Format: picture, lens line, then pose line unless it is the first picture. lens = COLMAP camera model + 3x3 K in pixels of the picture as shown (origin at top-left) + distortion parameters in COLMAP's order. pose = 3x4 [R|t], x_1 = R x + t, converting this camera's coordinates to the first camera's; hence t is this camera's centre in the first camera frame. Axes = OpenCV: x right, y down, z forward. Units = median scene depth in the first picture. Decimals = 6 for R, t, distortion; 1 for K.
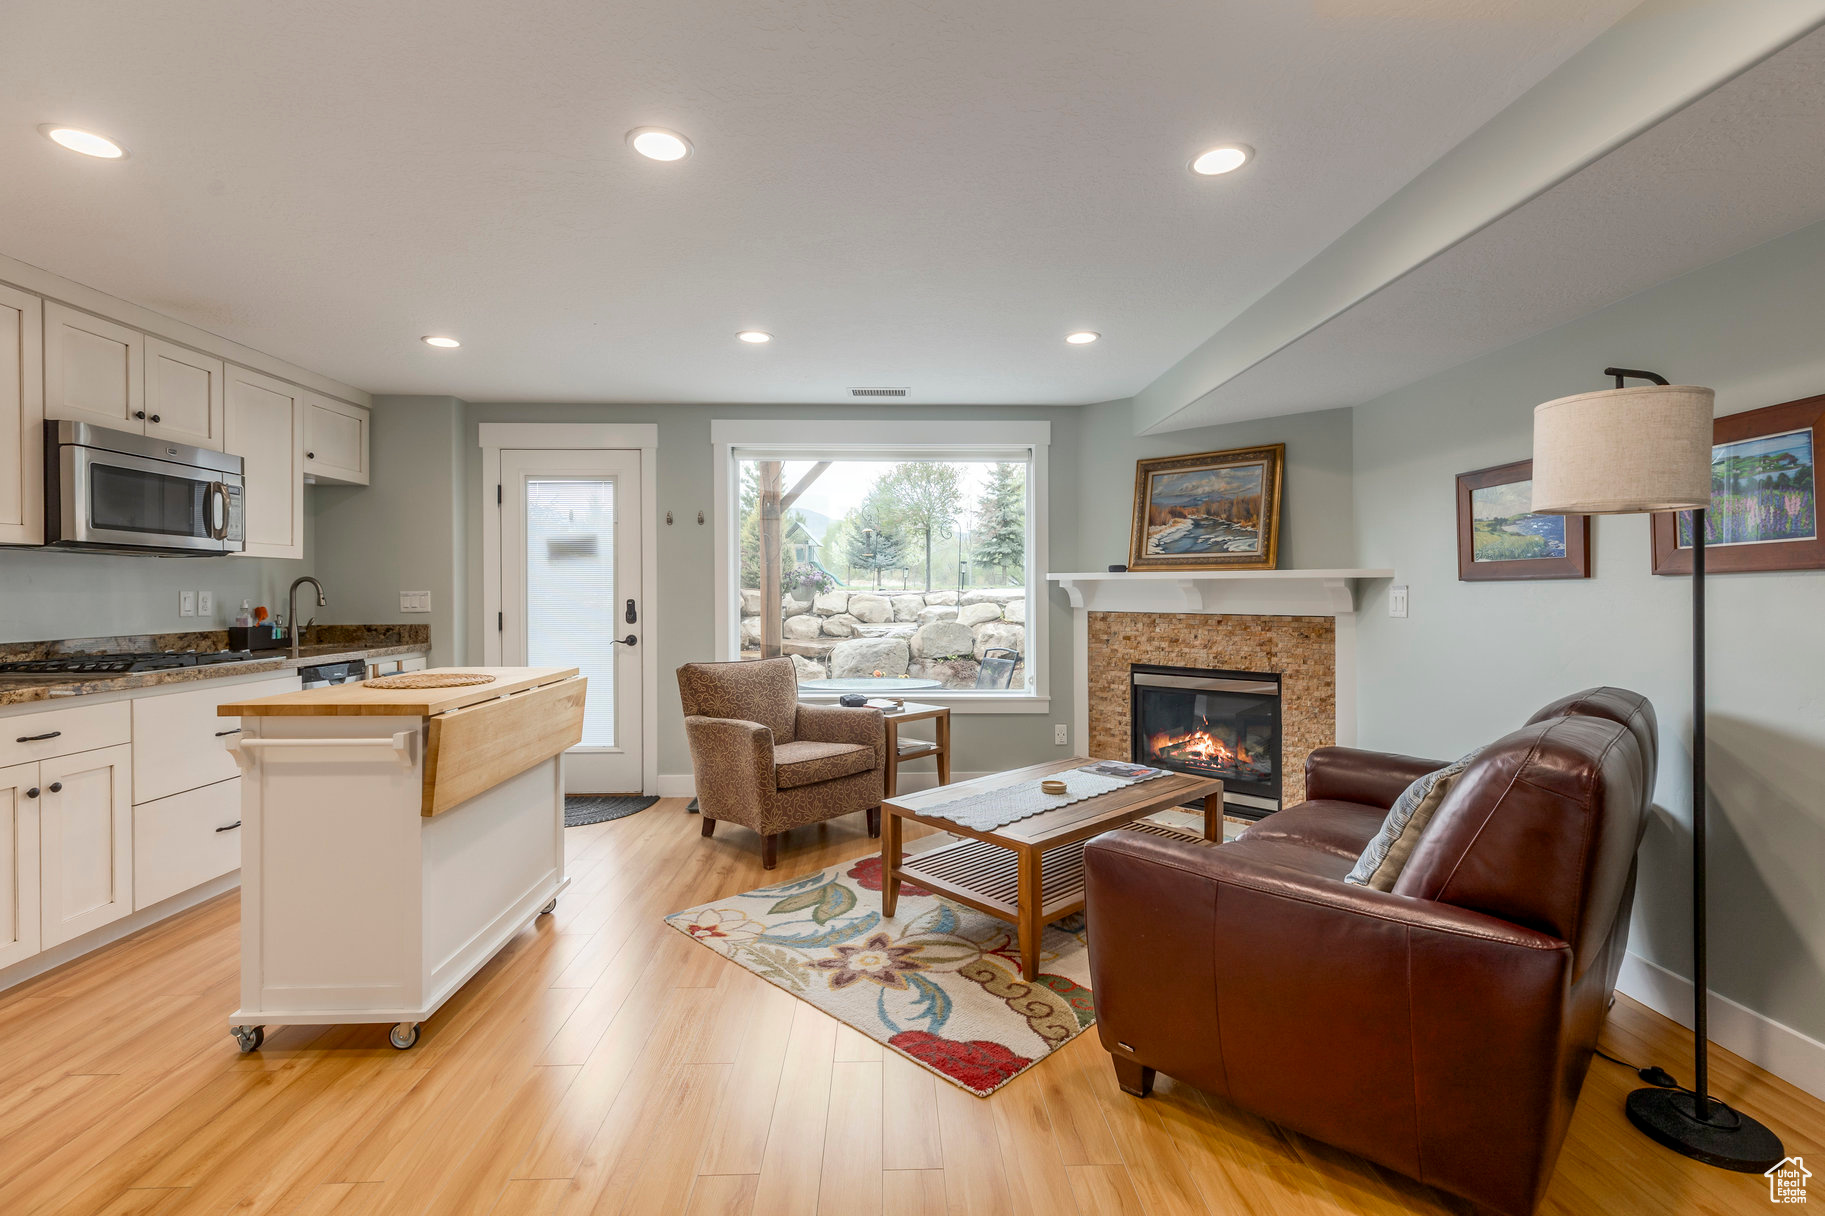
lens RADIAL K [[821.1, 0, 911.4], [0, 821.1, 603.0], [0, 0, 1]] dist [0.005960, 0.000389]
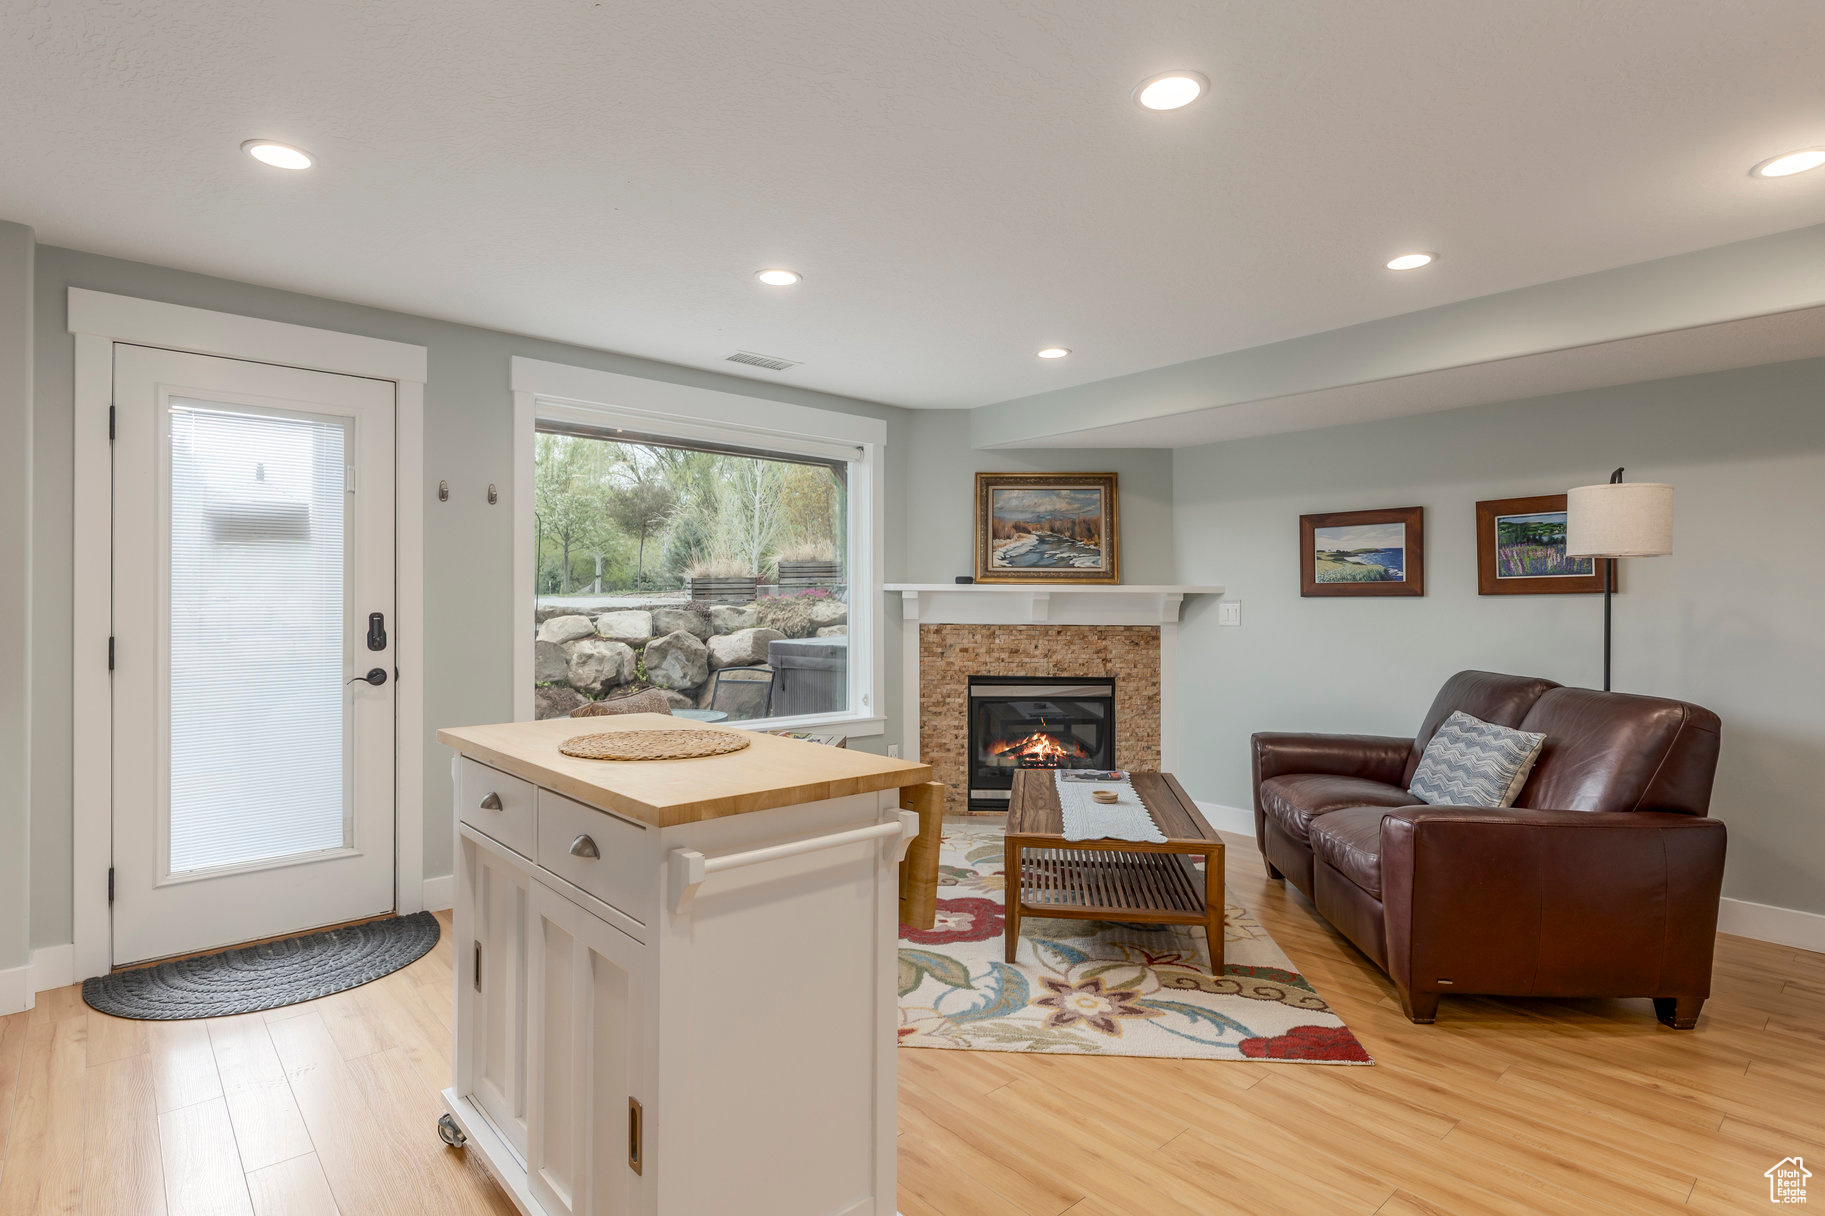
lens RADIAL K [[915.6, 0, 910.6], [0, 915.6, 610.4], [0, 0, 1]] dist [0.001351, -0.000687]
pose [[0.768631, -0.001299, 0.639691, -0.555575], [0.003969, 0.999988, -0.002737, -0.003210], [-0.639680, 0.004643, 0.768627, 0.214339]]
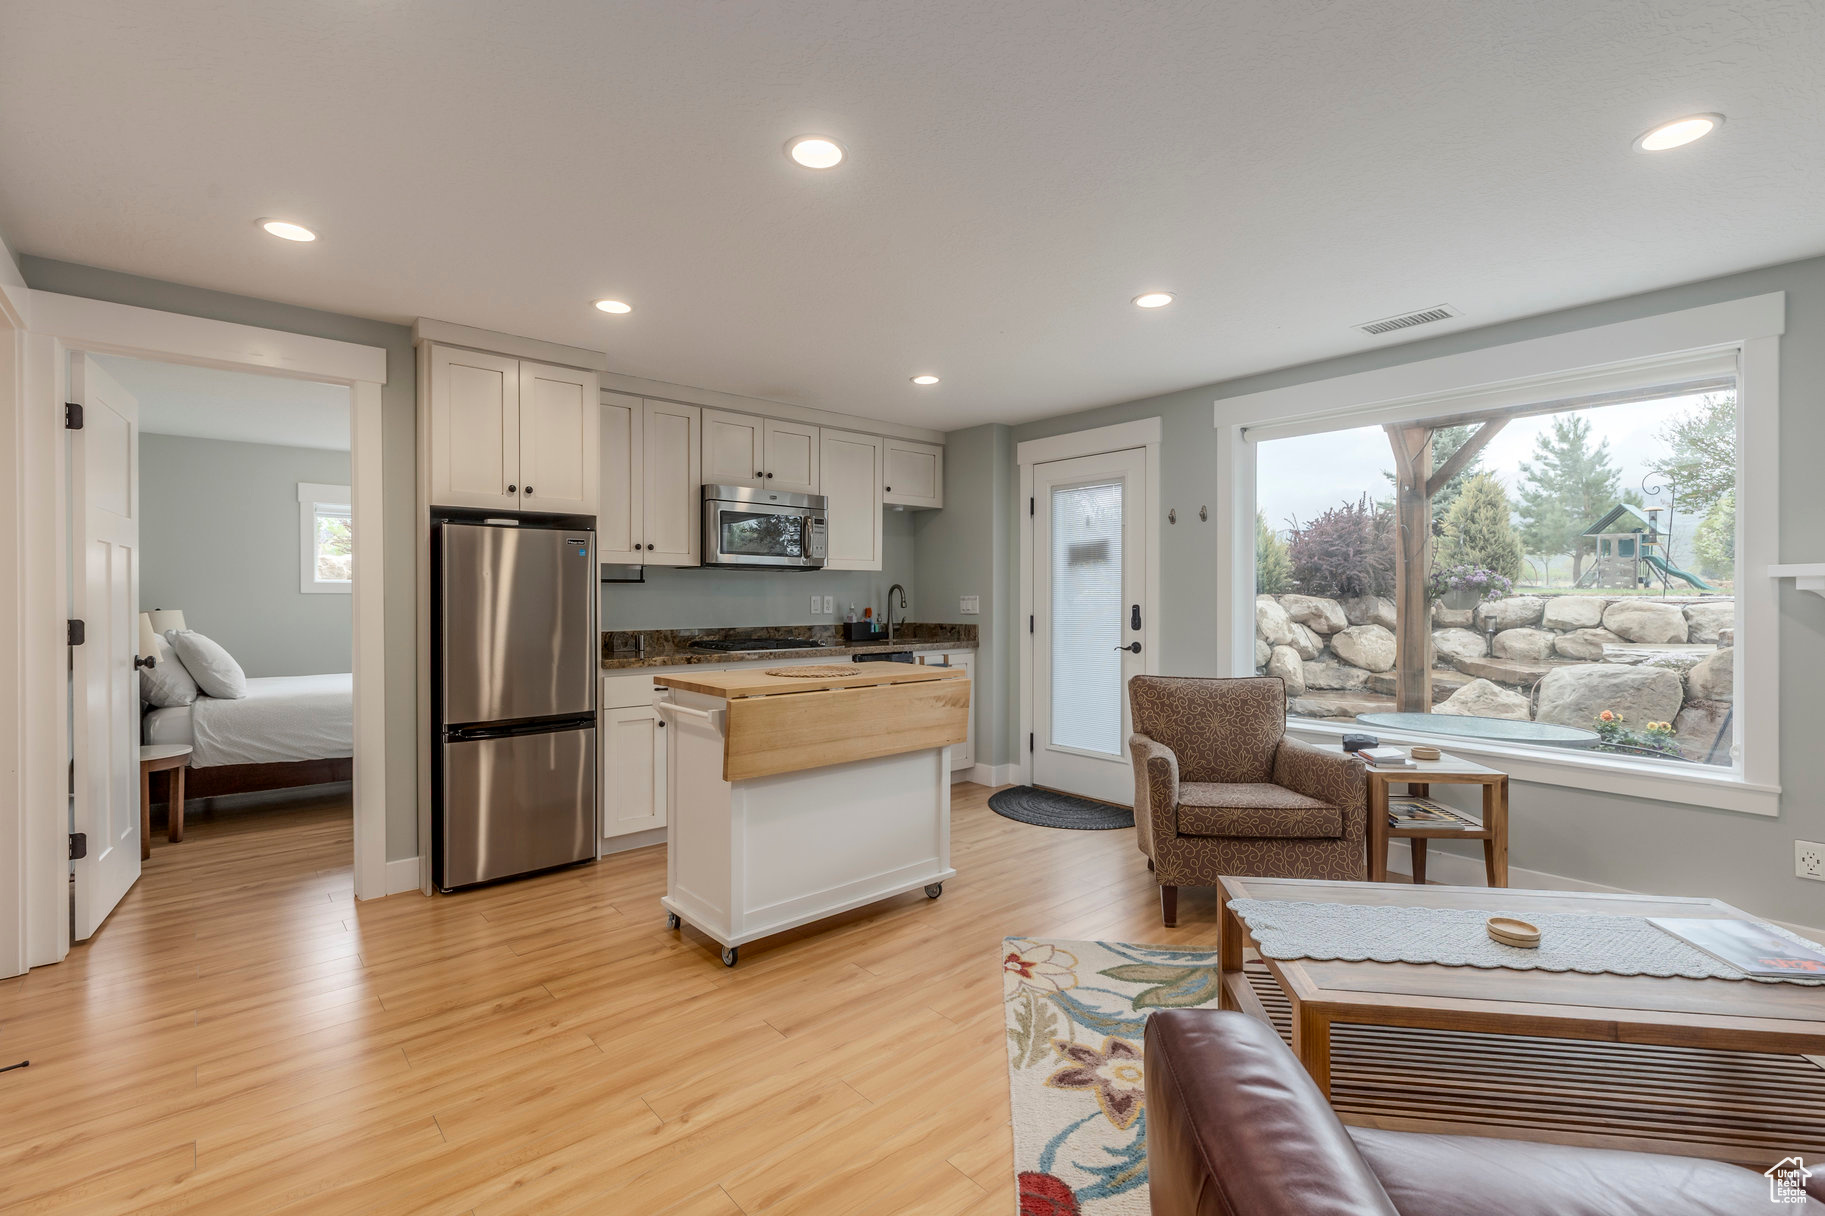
lens RADIAL K [[821.1, 0, 908.6], [0, 821.1, 603.8], [0, 0, 1]] dist [0.005960, 0.000389]
pose [[0.633026, 0.008461, -0.774084, 0.267300], [-0.012234, 0.999925, 0.000925, -0.003689], [0.774034, 0.008884, 0.633082, 0.222540]]
